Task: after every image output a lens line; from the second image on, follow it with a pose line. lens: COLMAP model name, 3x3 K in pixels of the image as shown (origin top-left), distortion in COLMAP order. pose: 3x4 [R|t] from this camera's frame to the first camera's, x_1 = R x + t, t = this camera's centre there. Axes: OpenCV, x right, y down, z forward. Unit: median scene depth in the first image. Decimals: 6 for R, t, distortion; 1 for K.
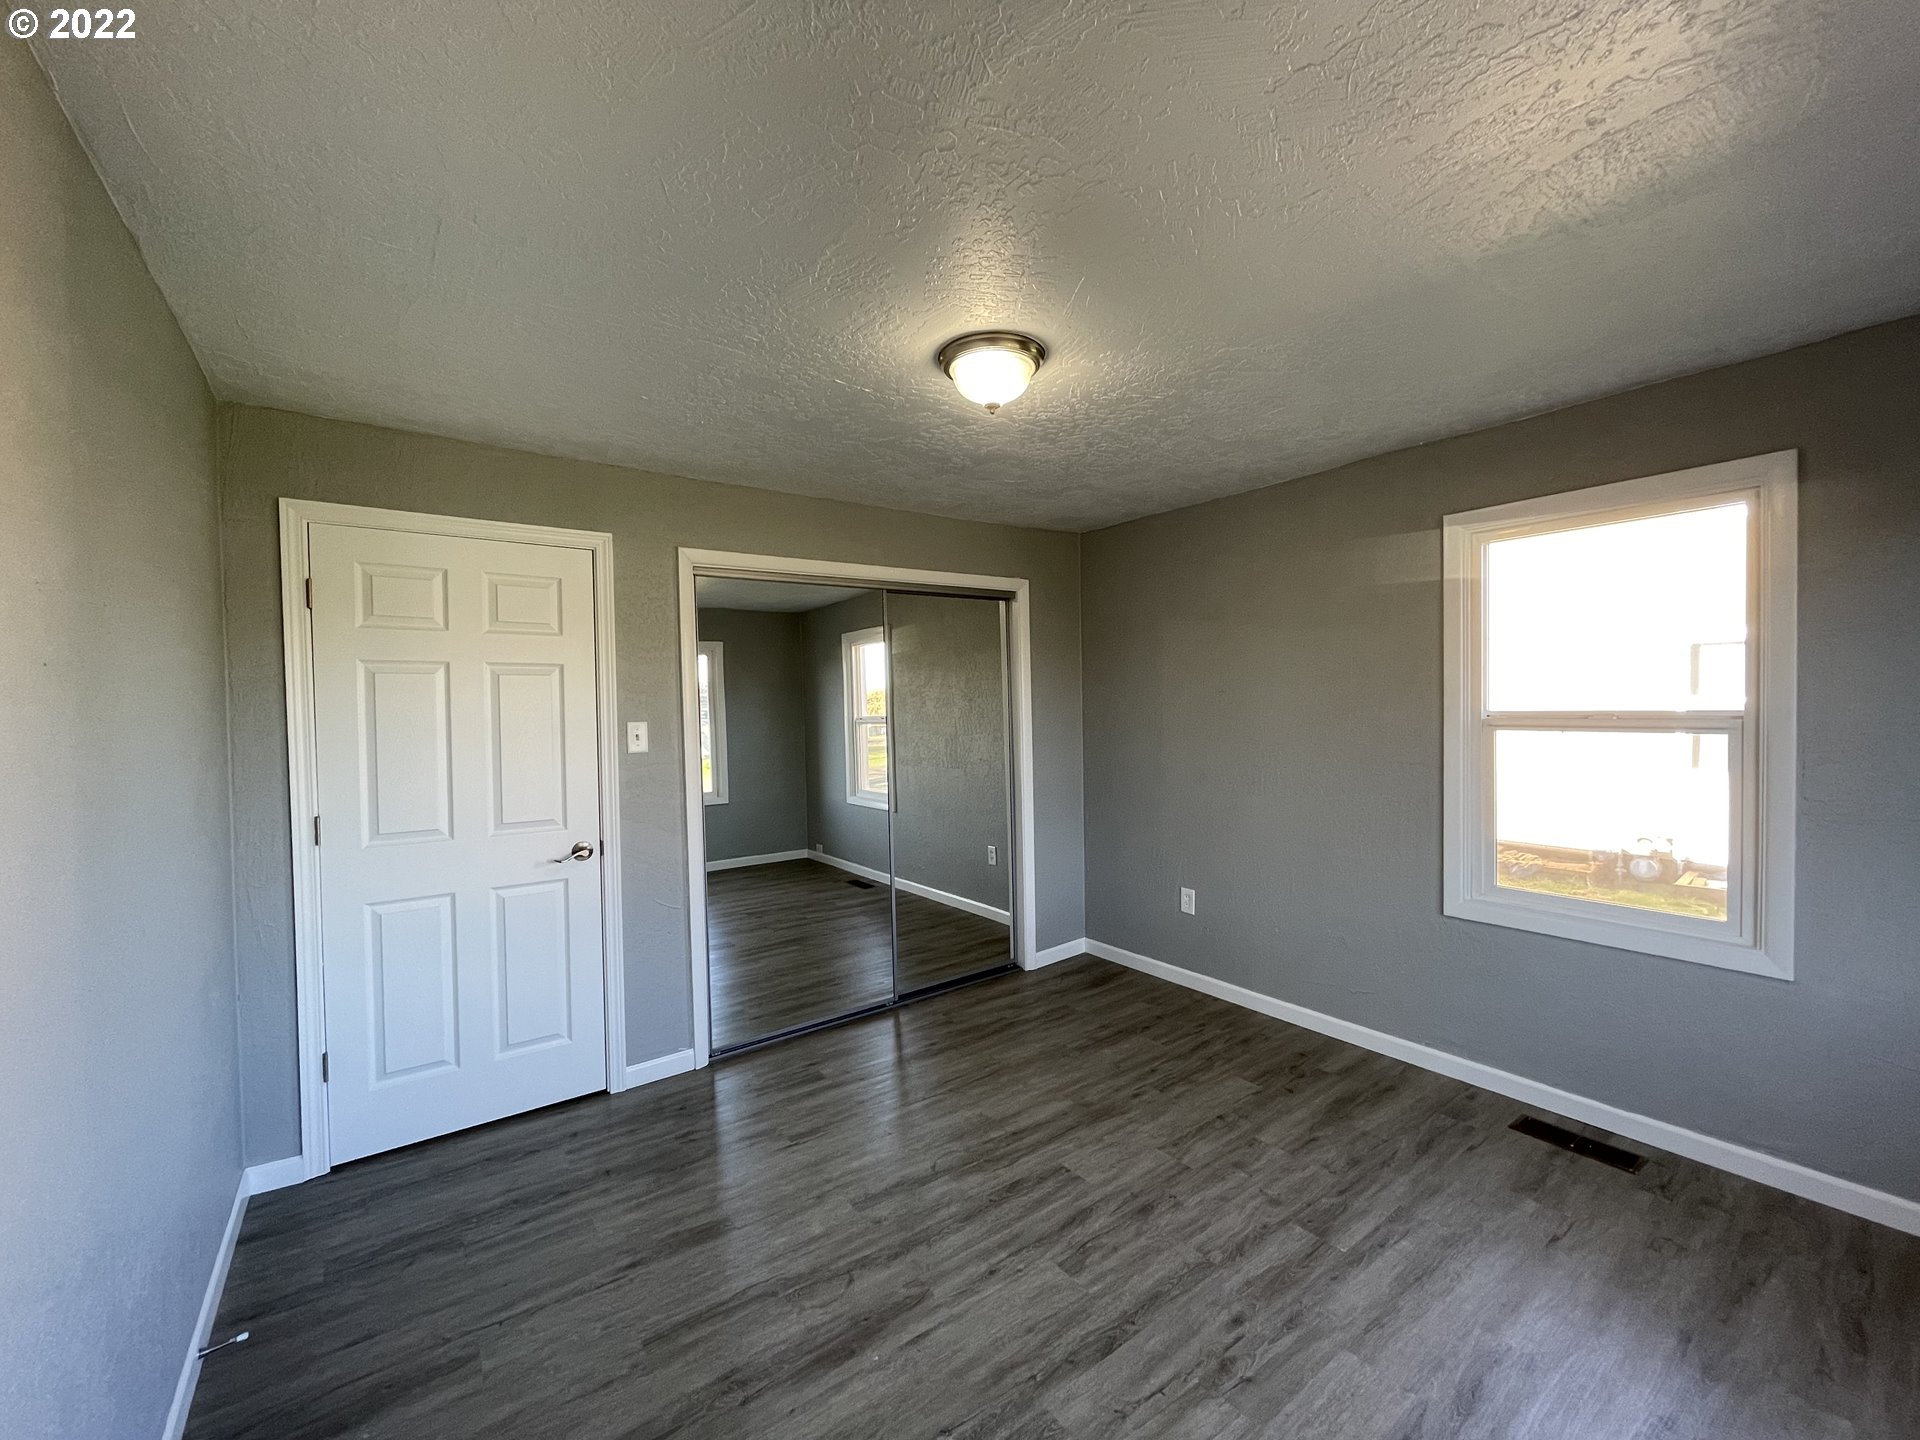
lens RADIAL K [[770.4, 0, 962.5], [0, 770.4, 715.8], [0, 0, 1]] dist [-0.001870, -0.000767]
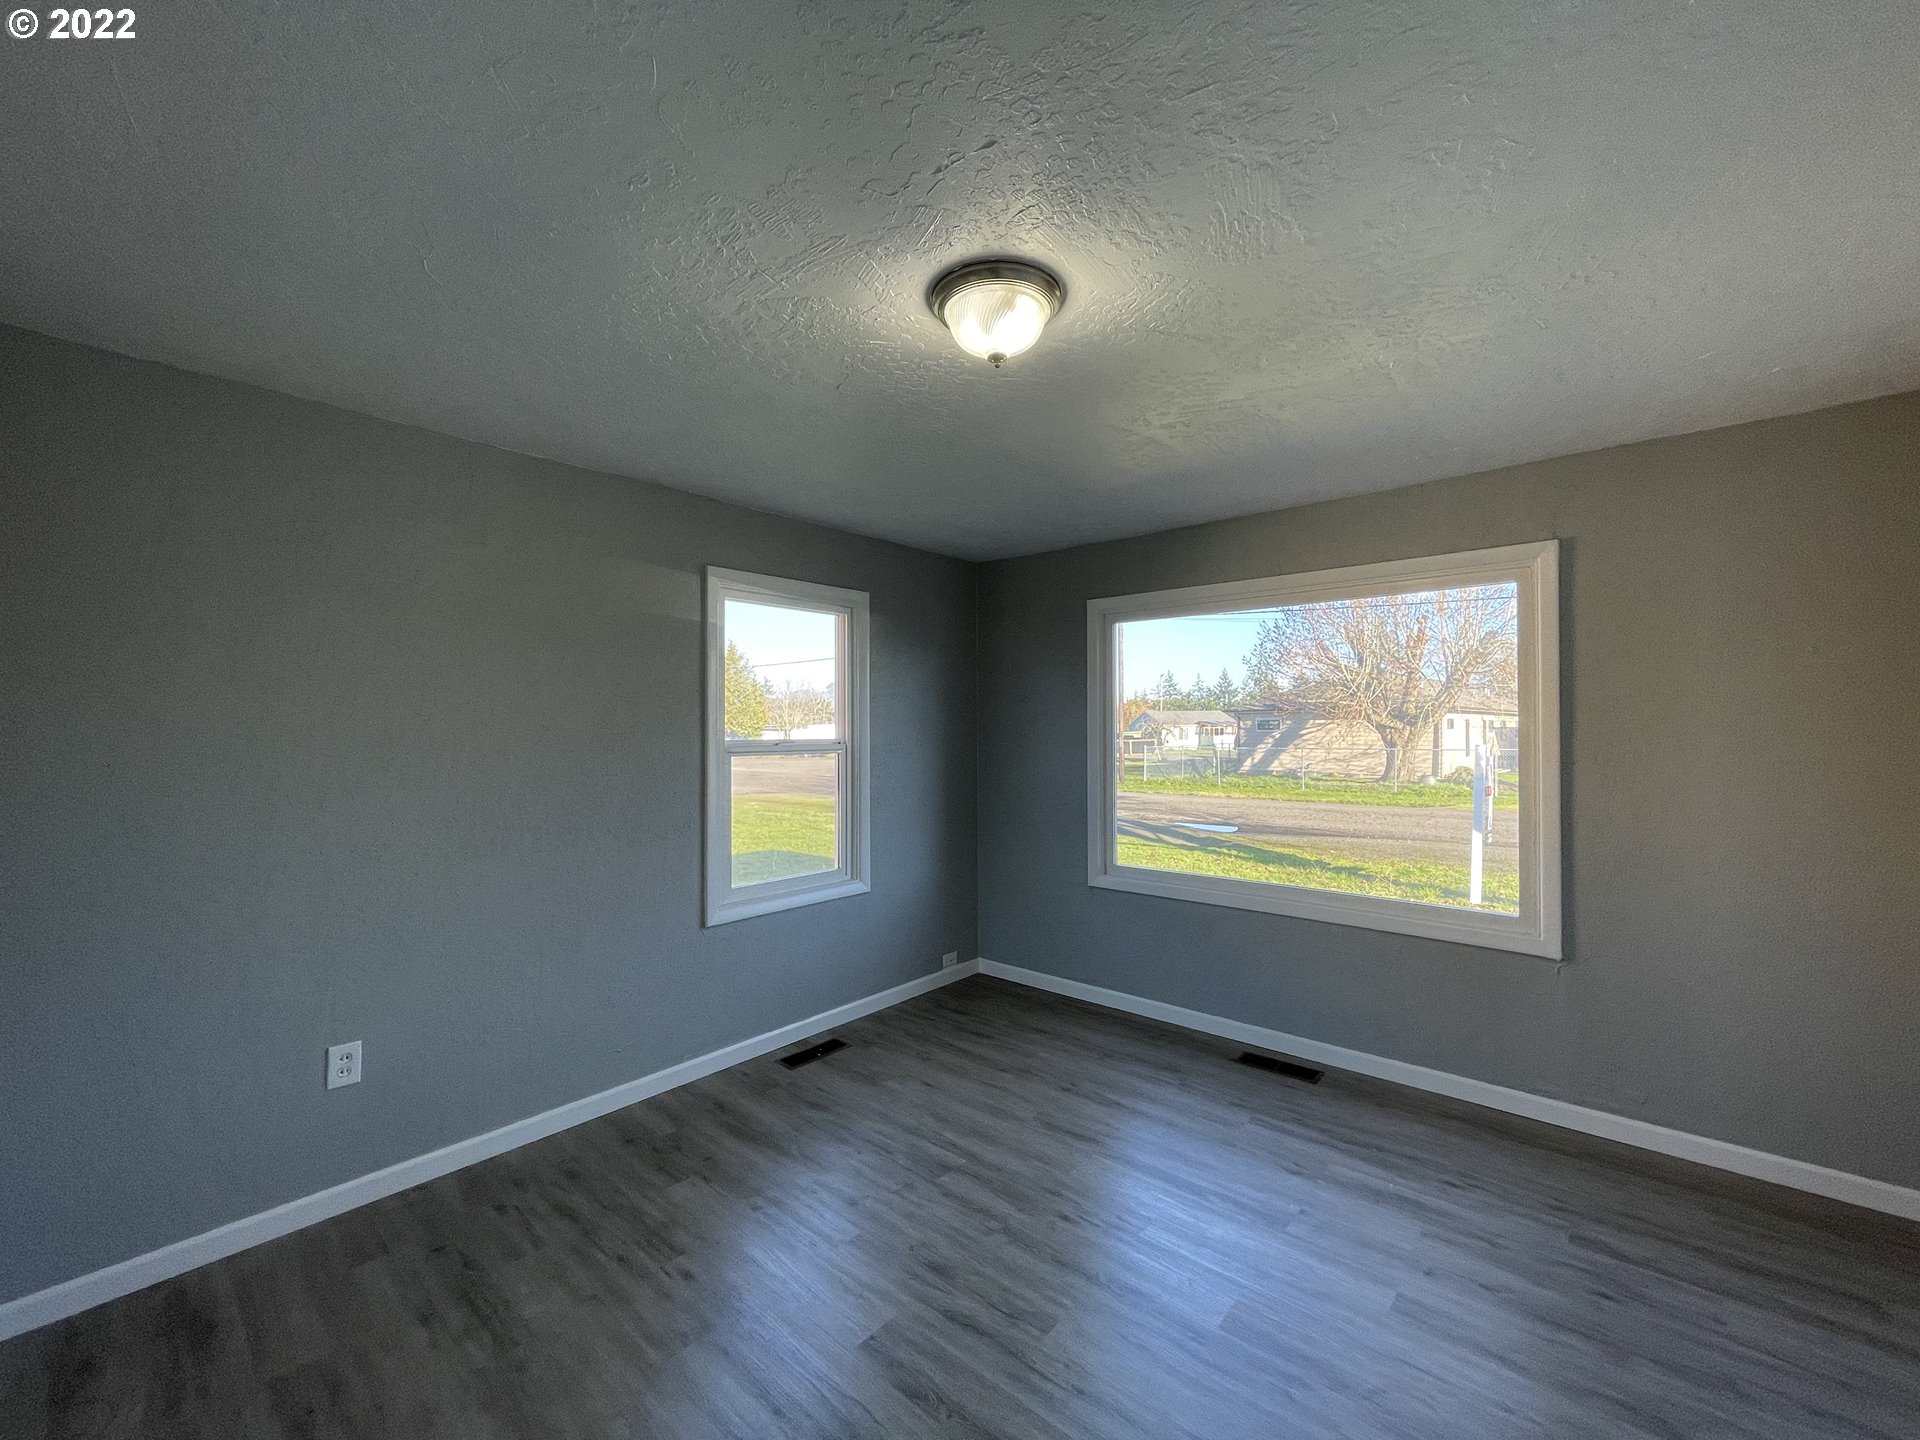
lens RADIAL K [[770.4, 0, 963.1], [0, 770.4, 725.0], [0, 0, 1]] dist [-0.001870, -0.000767]
pose [[-0.216989, 0.020436, 0.975960, -0.610171], [0.021455, 0.999639, -0.016162, -0.004291], [-0.975938, 0.017432, -0.217350, 1.014416]]
